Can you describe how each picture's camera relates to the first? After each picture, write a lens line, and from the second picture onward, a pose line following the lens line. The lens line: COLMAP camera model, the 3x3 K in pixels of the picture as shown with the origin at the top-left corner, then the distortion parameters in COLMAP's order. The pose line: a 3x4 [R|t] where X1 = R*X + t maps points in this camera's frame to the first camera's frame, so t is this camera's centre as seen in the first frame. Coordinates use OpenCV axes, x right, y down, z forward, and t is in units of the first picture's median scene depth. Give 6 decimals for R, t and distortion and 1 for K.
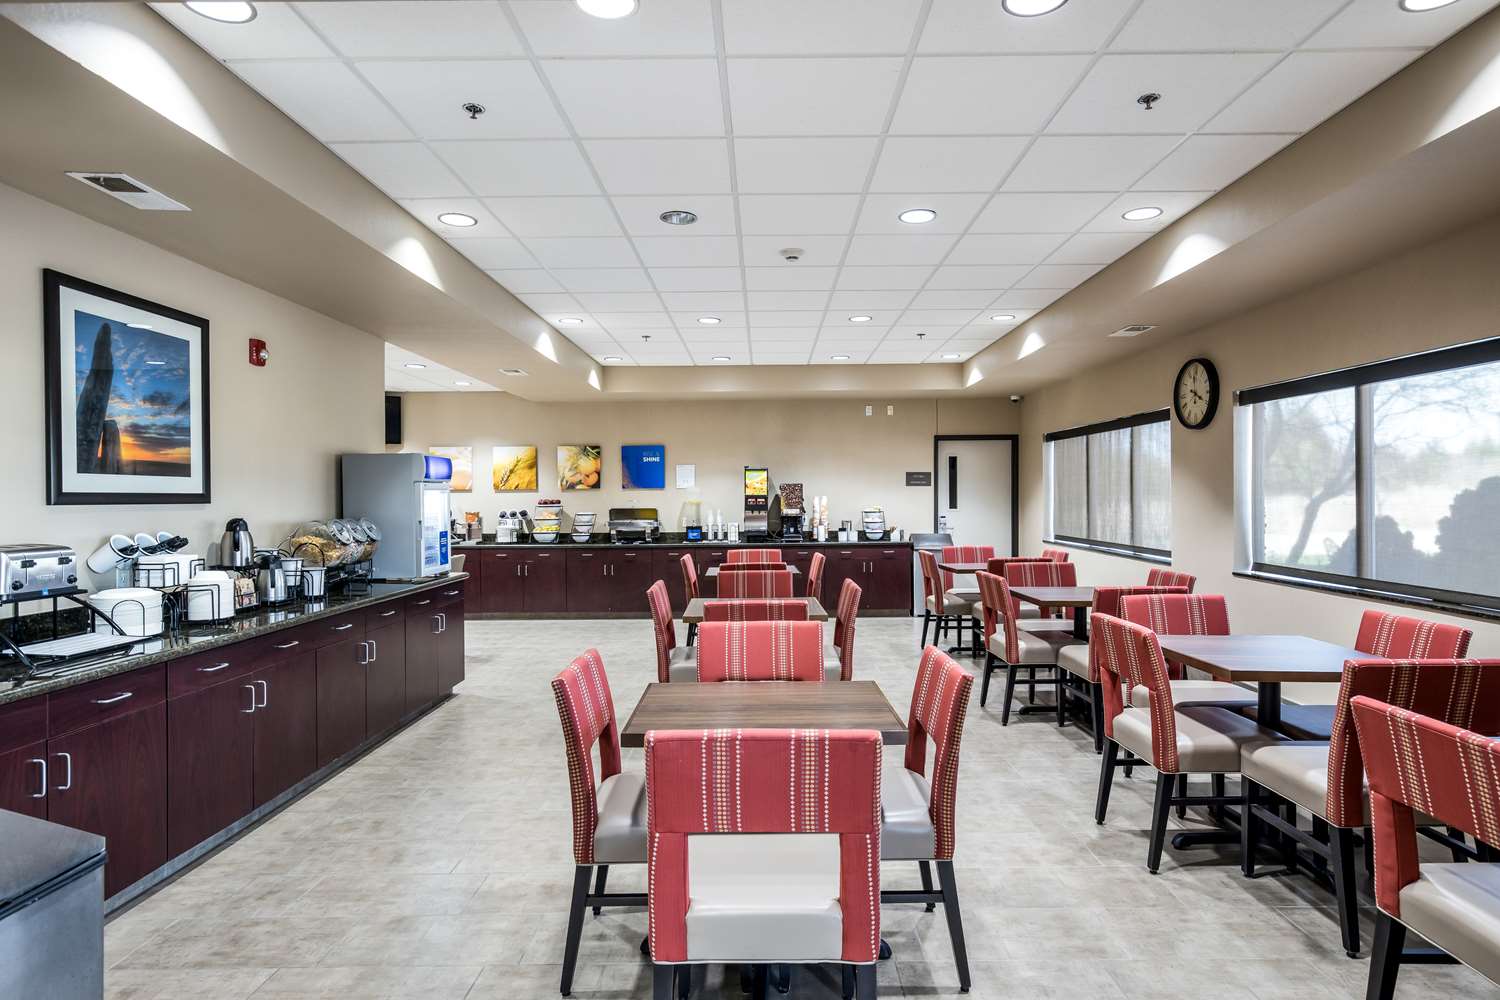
lens RADIAL K [[832.1, 0, 760.4], [0, 832.1, 498.1], [0, 0, 1]] dist [0.004801, 0.001257]
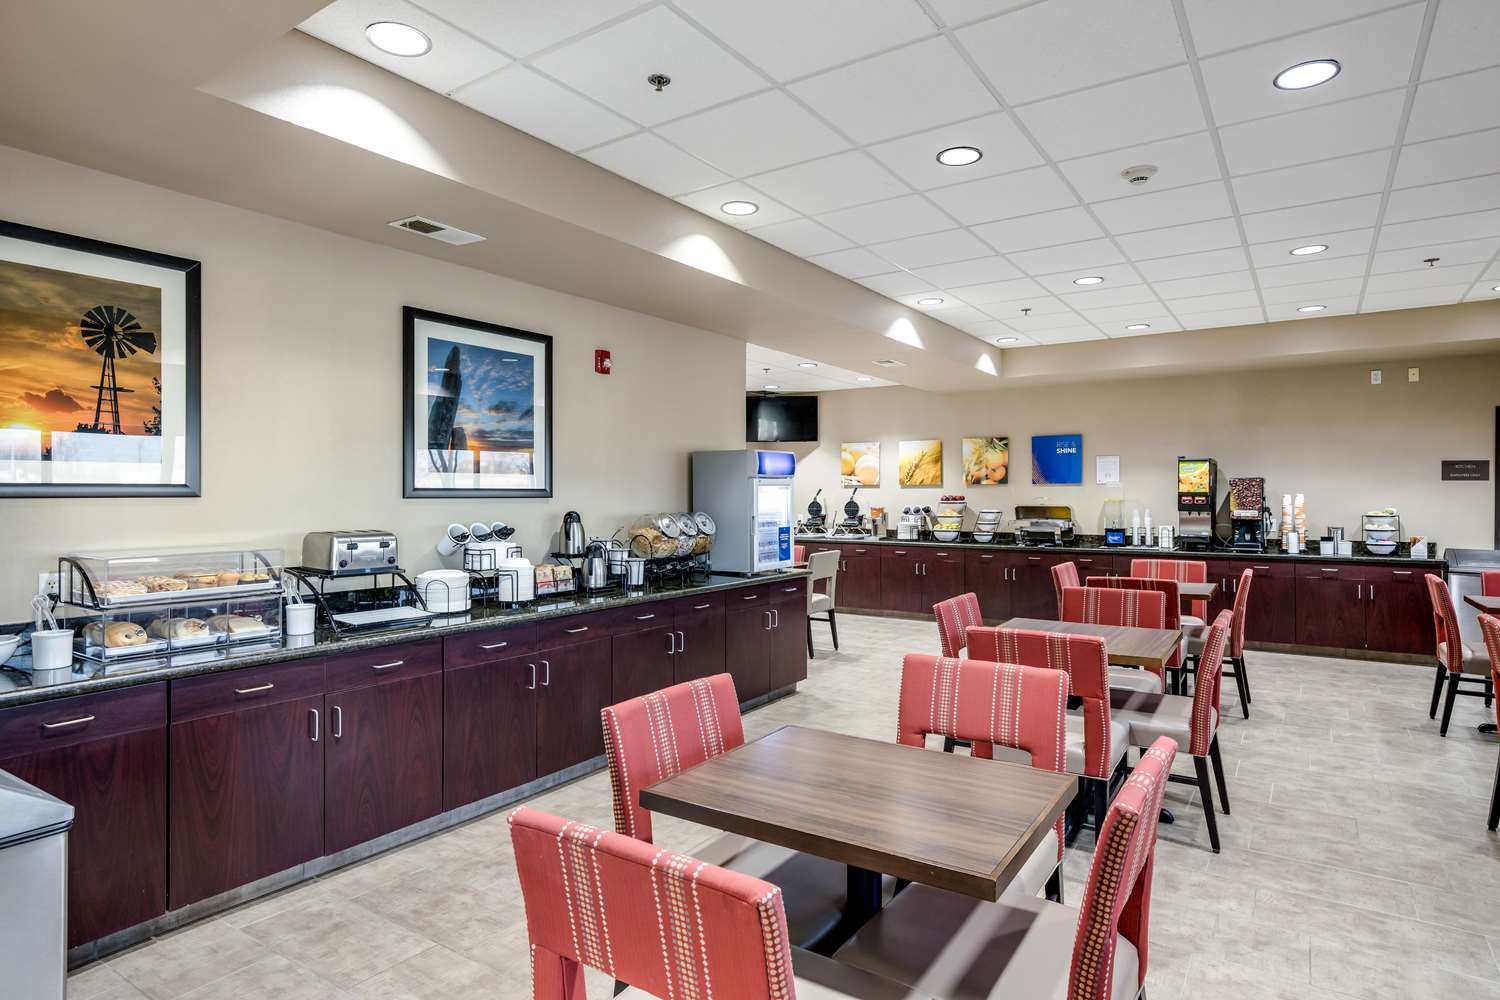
lens RADIAL K [[833.2, 0, 756.8], [0, 833.2, 490.5], [0, 0, 1]] dist [0.005162, 0.000937]
pose [[0.833034, 0.004517, -0.553203, 0.199625], [-0.006148, 0.999981, -0.001092, -0.003931], [0.553188, 0.004311, 0.833045, 0.208356]]
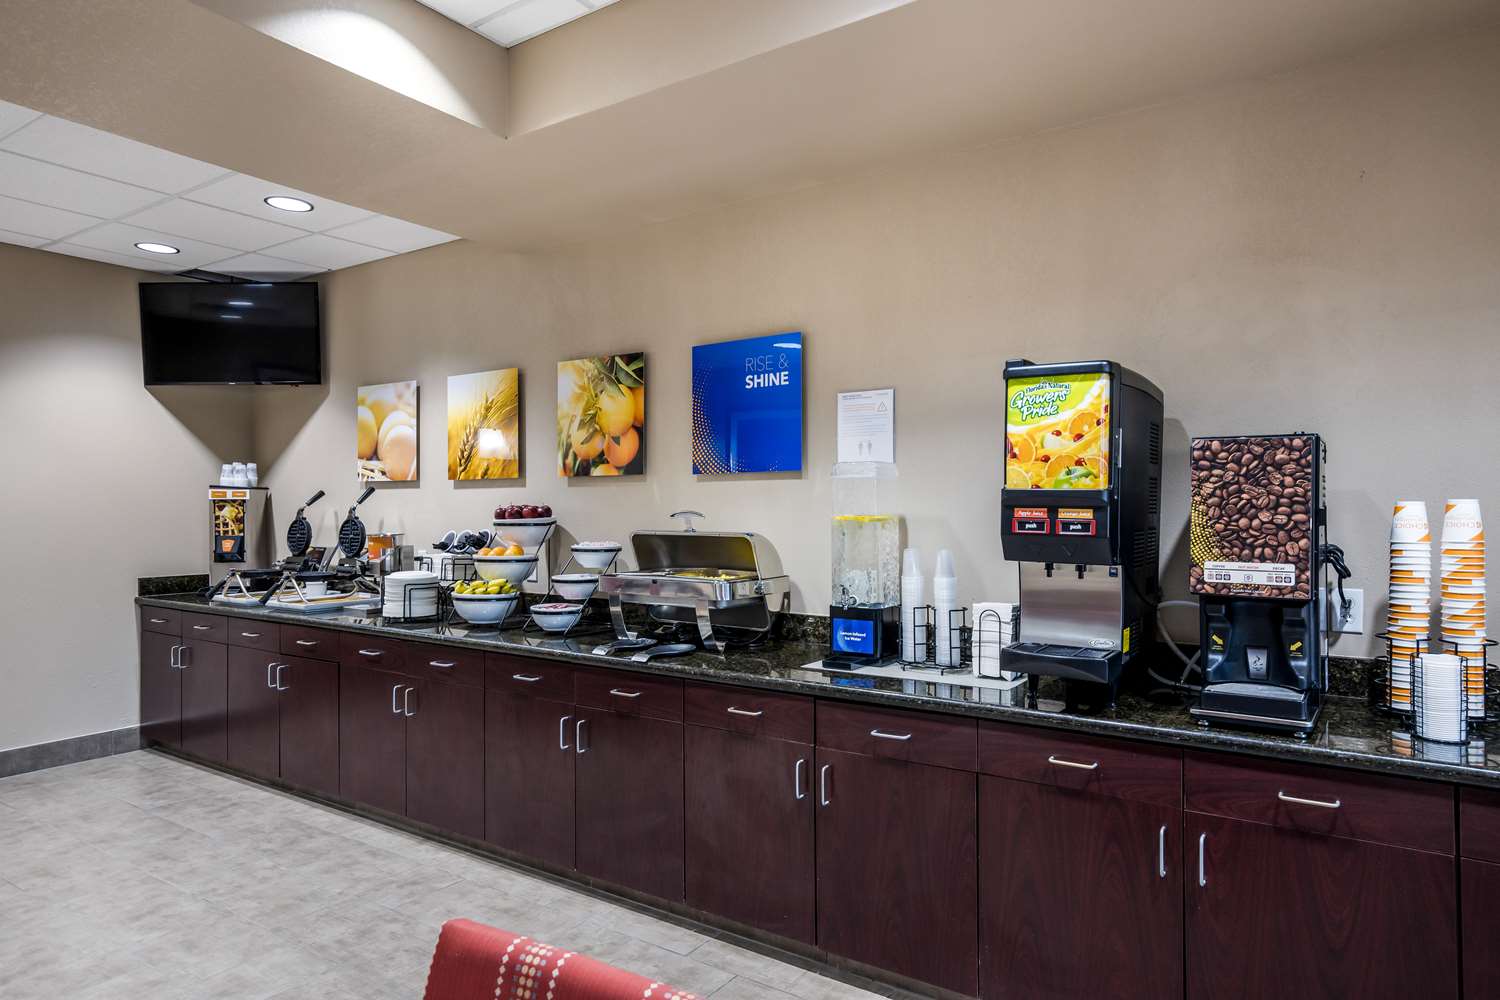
lens RADIAL K [[910.2, 0, 750.0], [0, 910.2, 500.0], [0, 0, 1]] dist [0.021663, 0.001212]
pose [[0.826837, 0.005005, -0.562420, 0.140308], [-0.009989, 0.999933, -0.005787, 0.002054], [0.562353, 0.010403, 0.826832, 1.694346]]
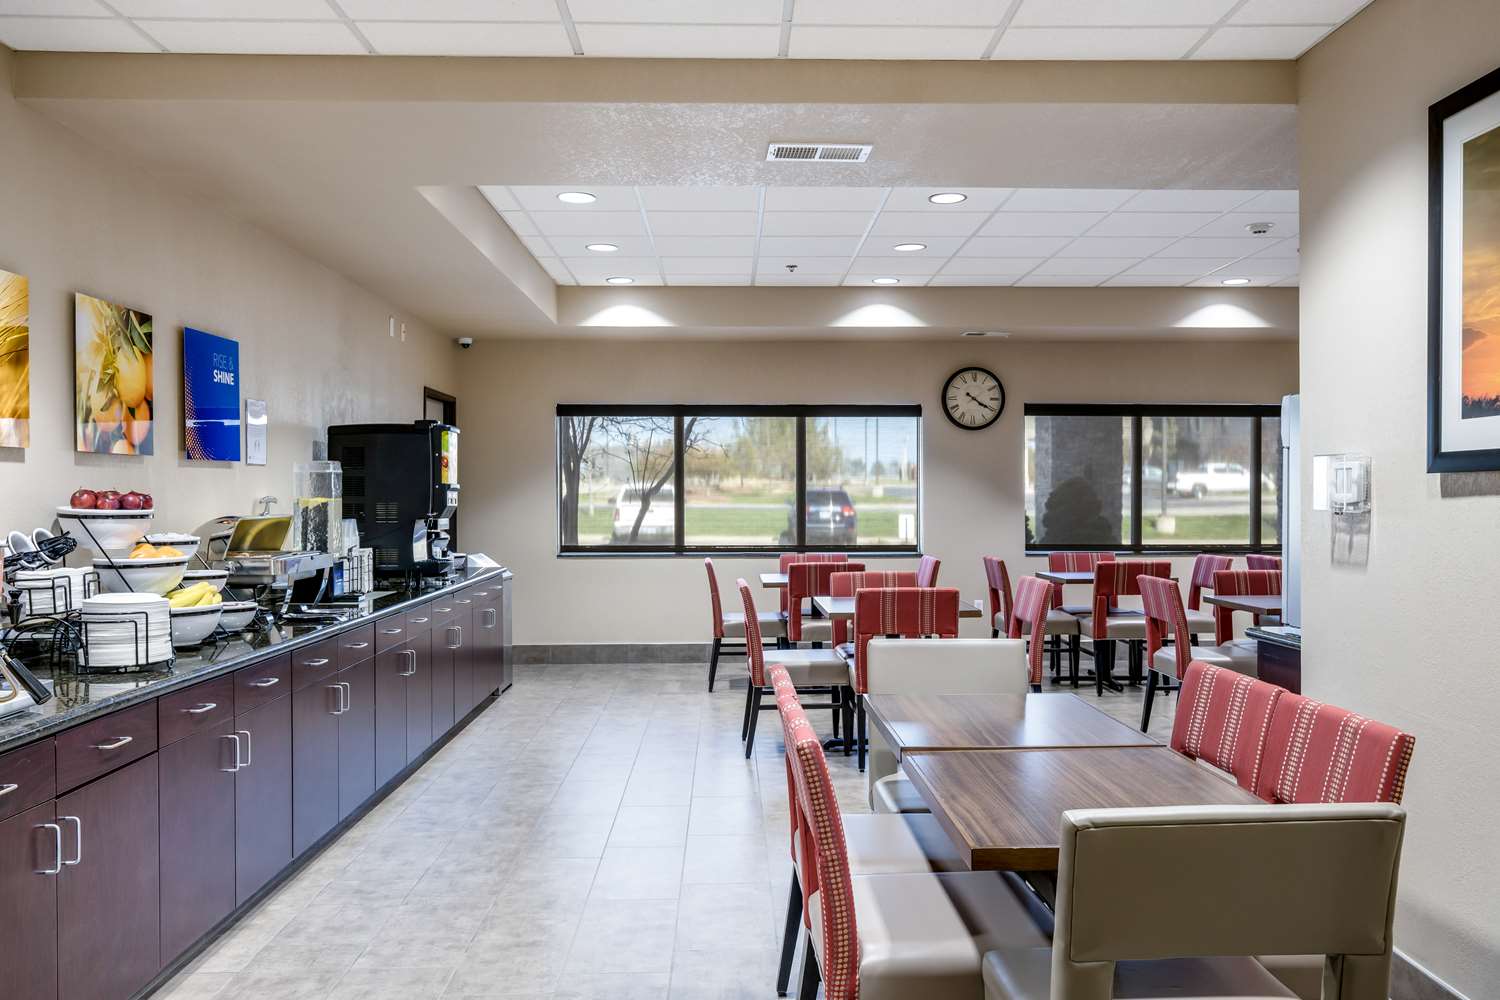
lens RADIAL K [[1239.9, 0, 750.0], [0, 1239.9, 500.0], [0, 0, 1]] dist [0.095030, 0.001071]
pose [[-0.025056, 0.004288, 0.999677, -1.577411], [0.008833, 0.999953, -0.004068, 0.019692], [-0.999647, 0.008728, -0.025093, 1.893633]]
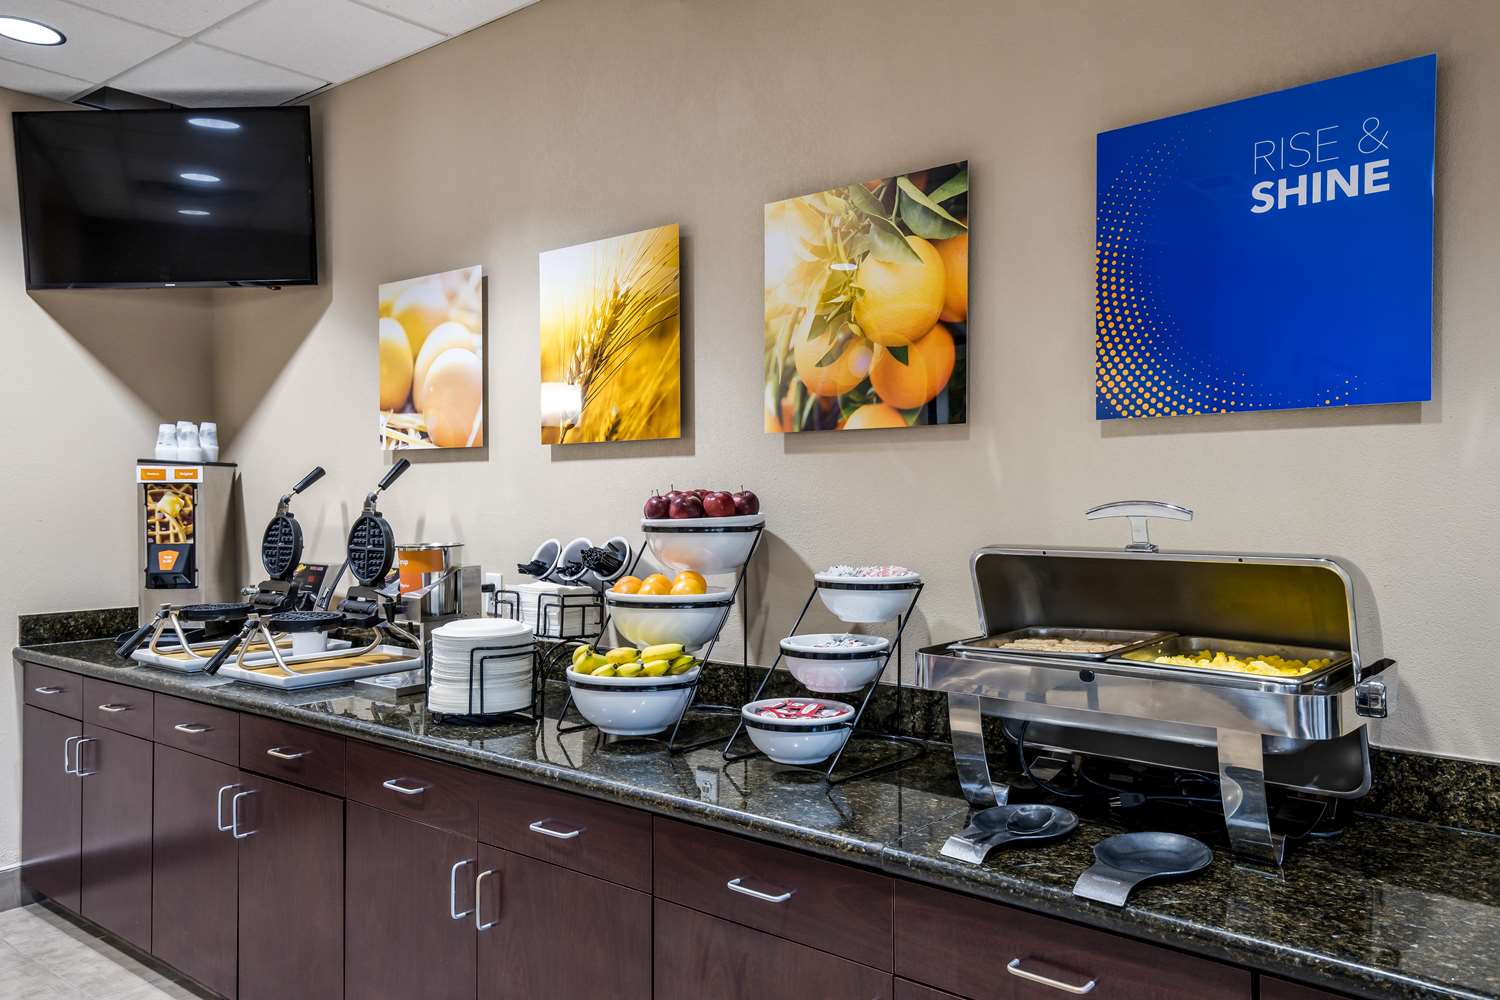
lens RADIAL K [[1134.4, 0, 750.0], [0, 1134.4, 500.0], [0, 0, 1]] dist [0.061508, 0.001704]
pose [[0.771221, 0.010157, -0.636487, -0.198148], [-0.009127, 0.999946, 0.004898, 0.006302], [0.636502, 0.002031, 0.771272, 1.910988]]
